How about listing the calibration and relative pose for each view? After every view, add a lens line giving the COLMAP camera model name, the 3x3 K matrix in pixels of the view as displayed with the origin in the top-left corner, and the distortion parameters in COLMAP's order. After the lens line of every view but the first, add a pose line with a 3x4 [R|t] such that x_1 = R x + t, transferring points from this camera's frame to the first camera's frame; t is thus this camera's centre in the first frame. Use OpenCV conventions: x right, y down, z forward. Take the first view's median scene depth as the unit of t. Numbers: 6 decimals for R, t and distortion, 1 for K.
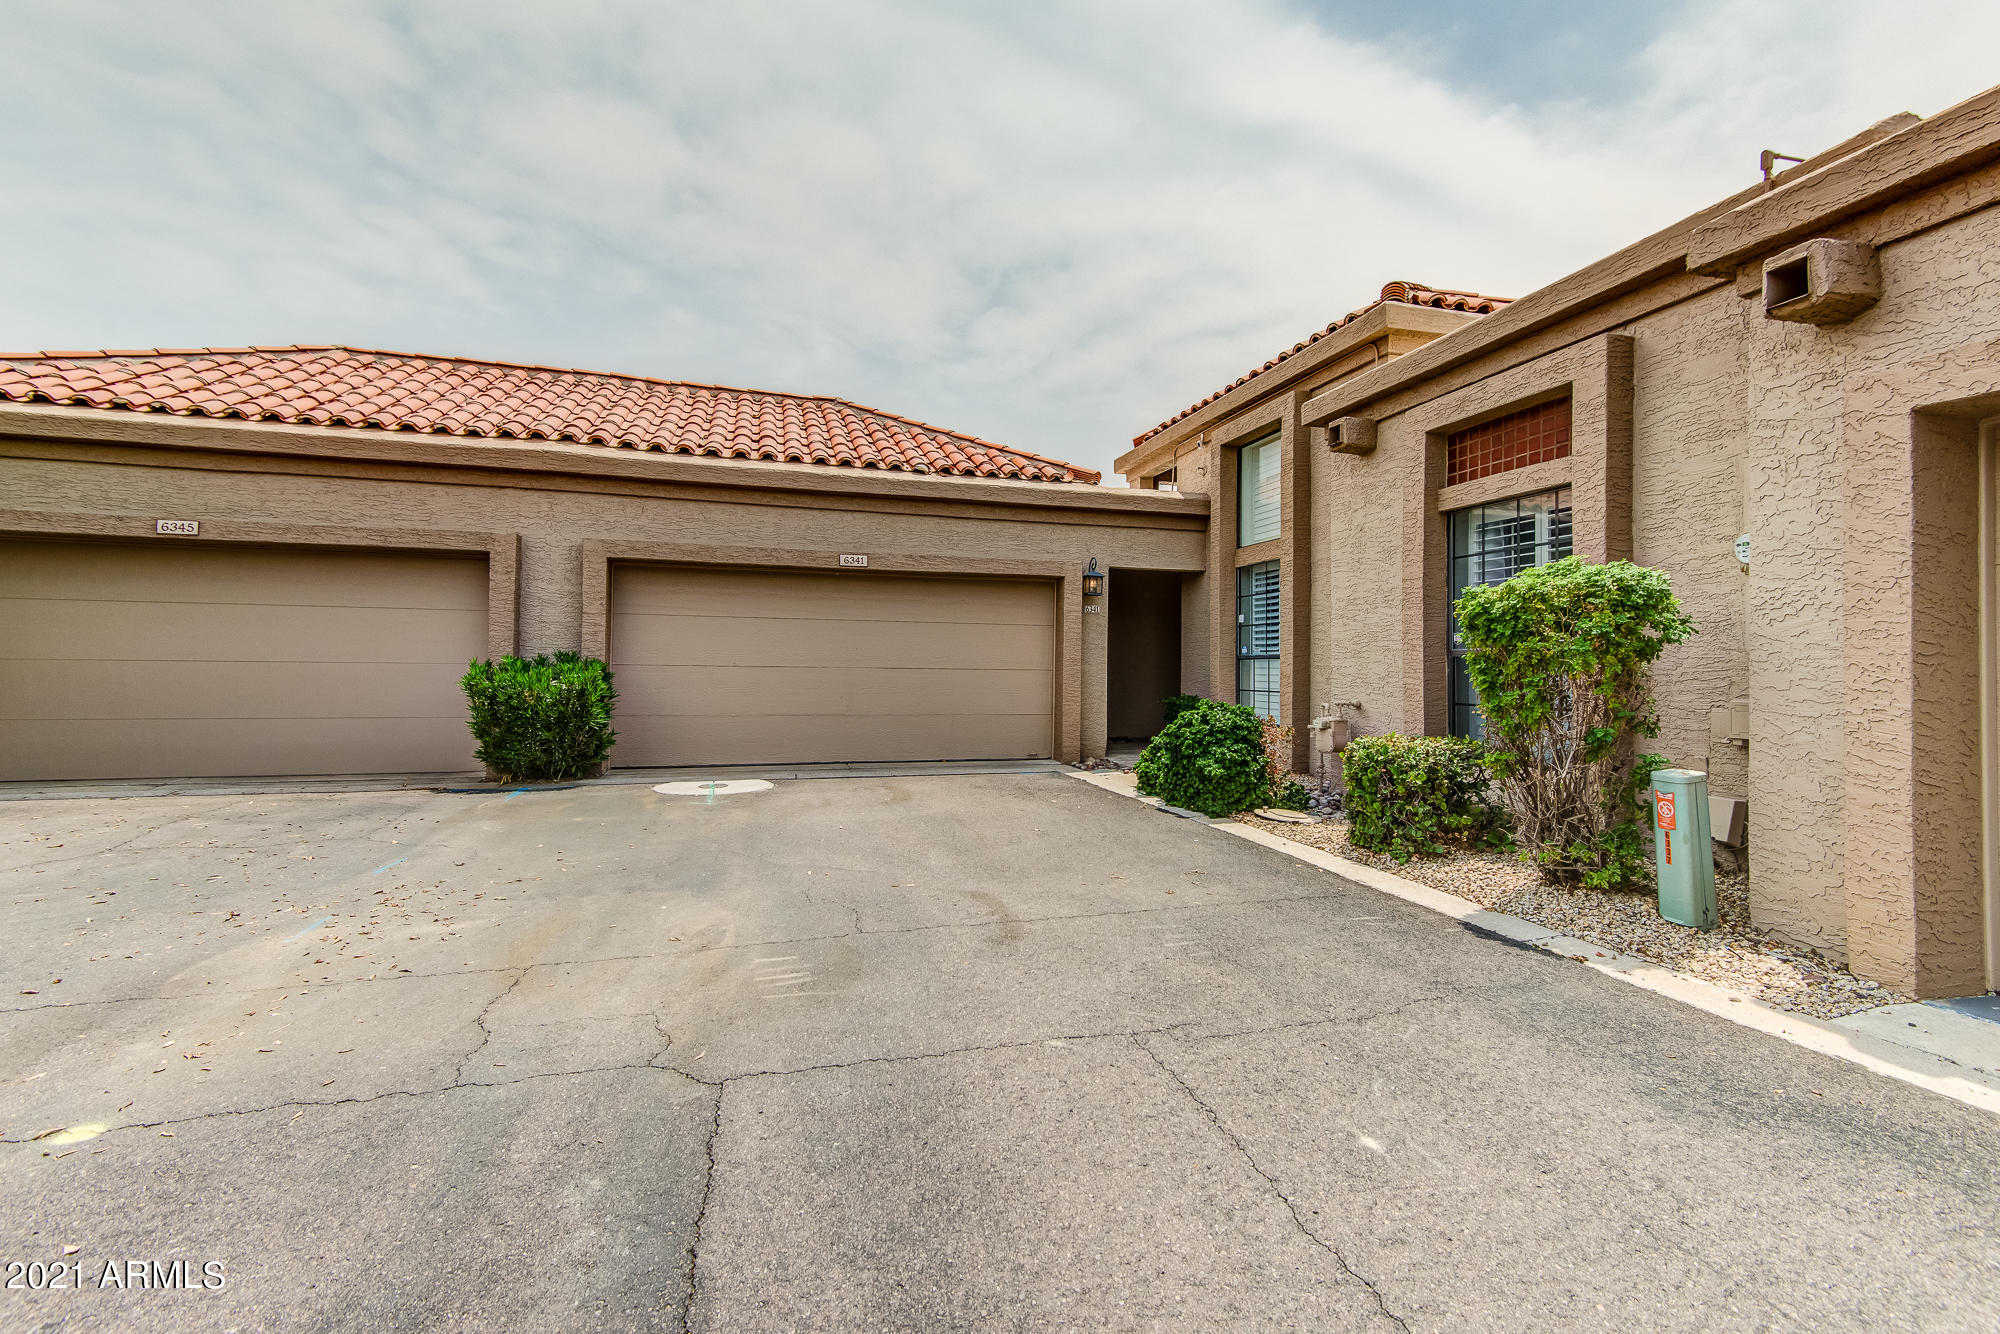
lens RADIAL K [[876.3, 0, 1006.3], [0, 876.3, 652.2], [0, 0, 1]] dist [0.043247, -0.017477]
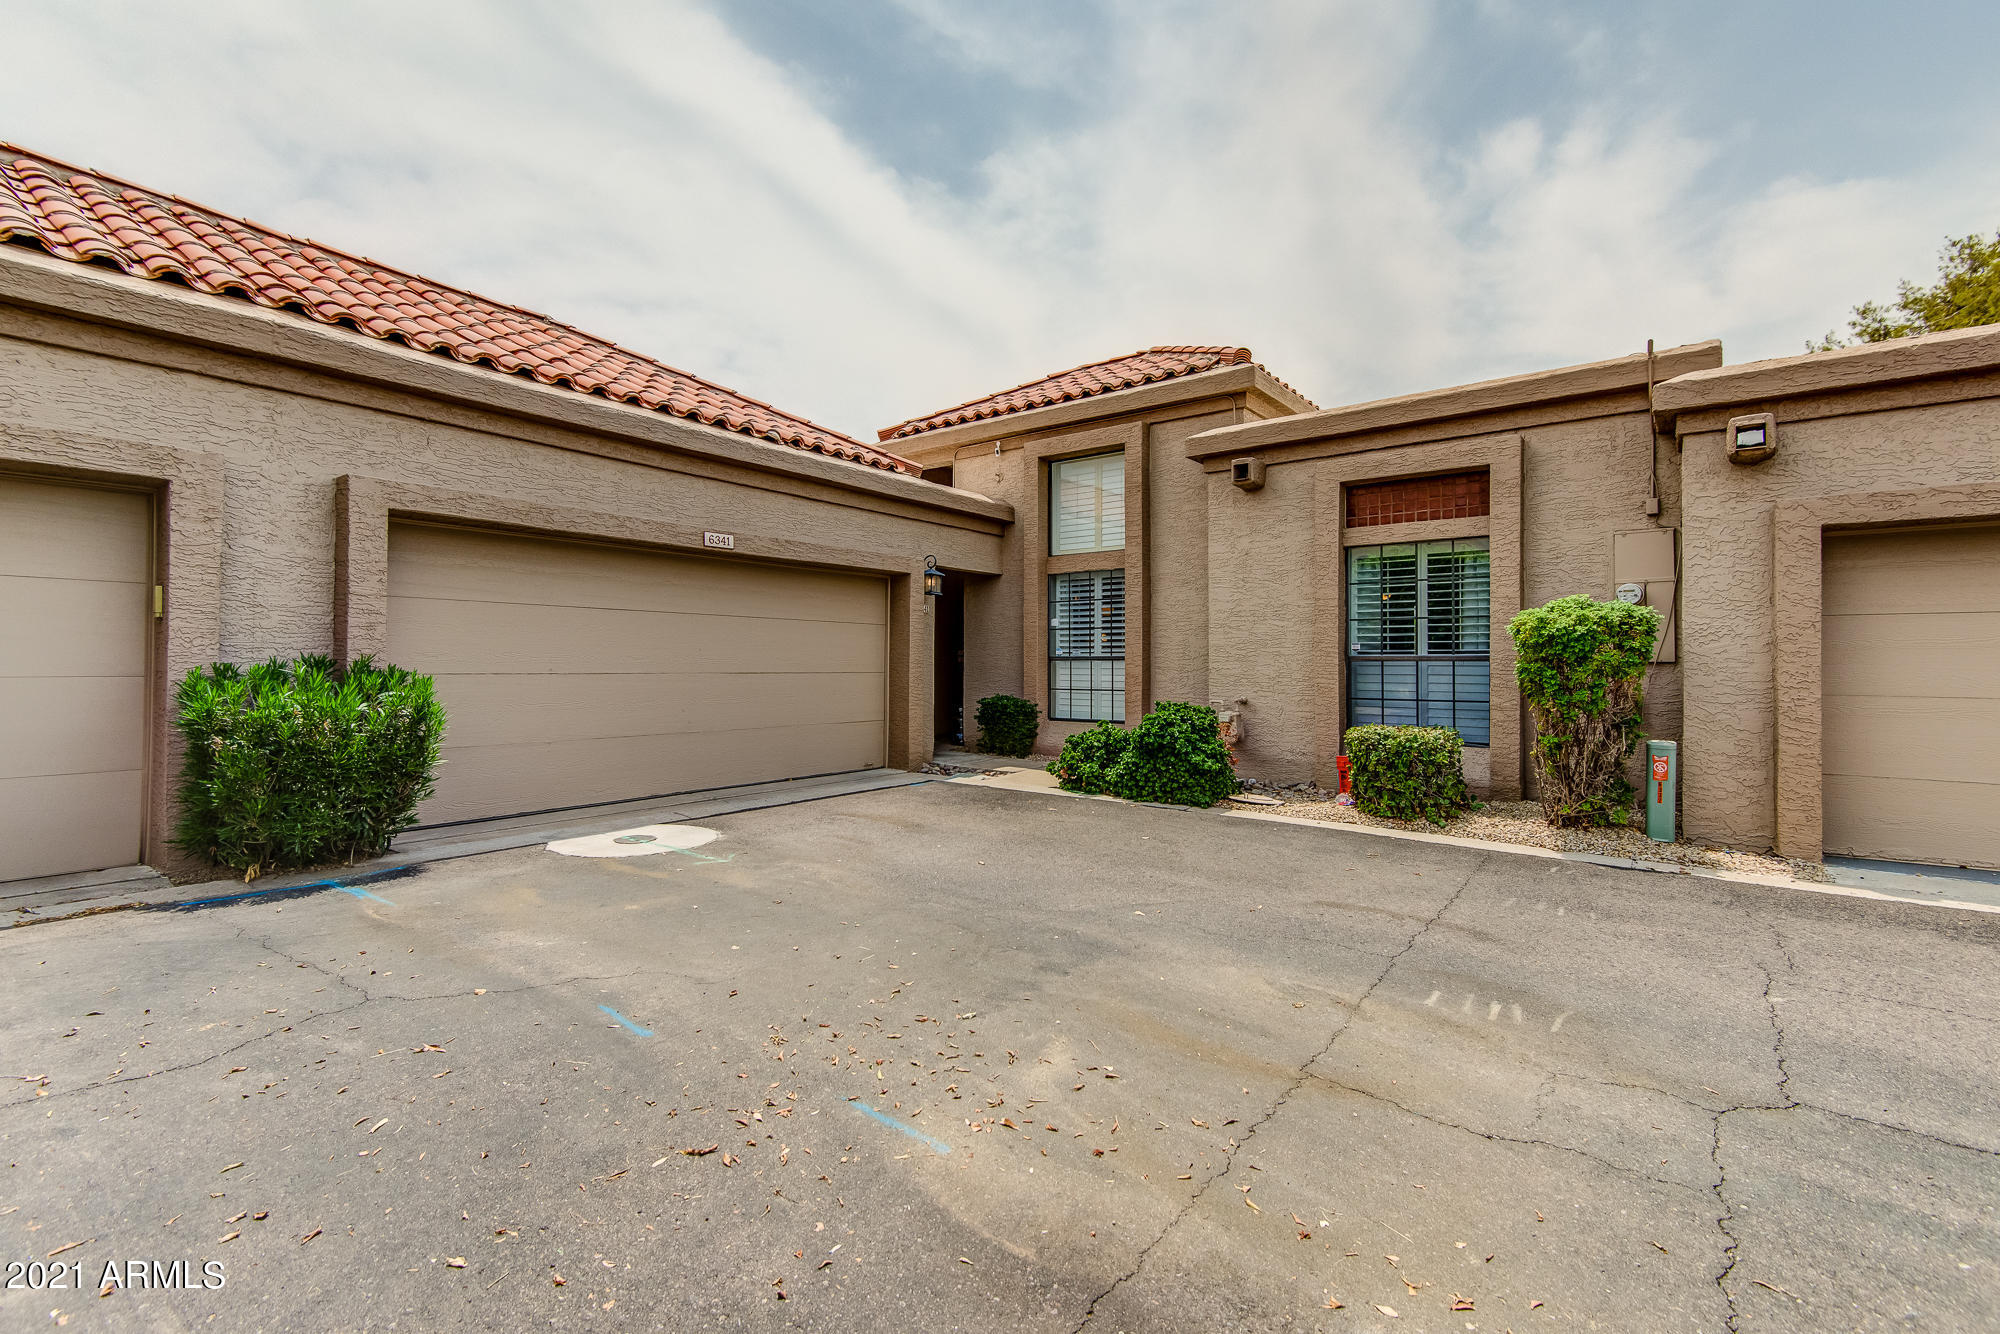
lens RADIAL K [[877.2, 0, 997.3], [0, 877.2, 651.5], [0, 0, 1]] dist [0.040154, -0.018873]
pose [[0.802475, 0.002082, 0.596682, -0.705399], [-0.007023, 0.999958, 0.005955, -0.013942], [-0.596644, -0.008969, 0.802456, 0.306225]]
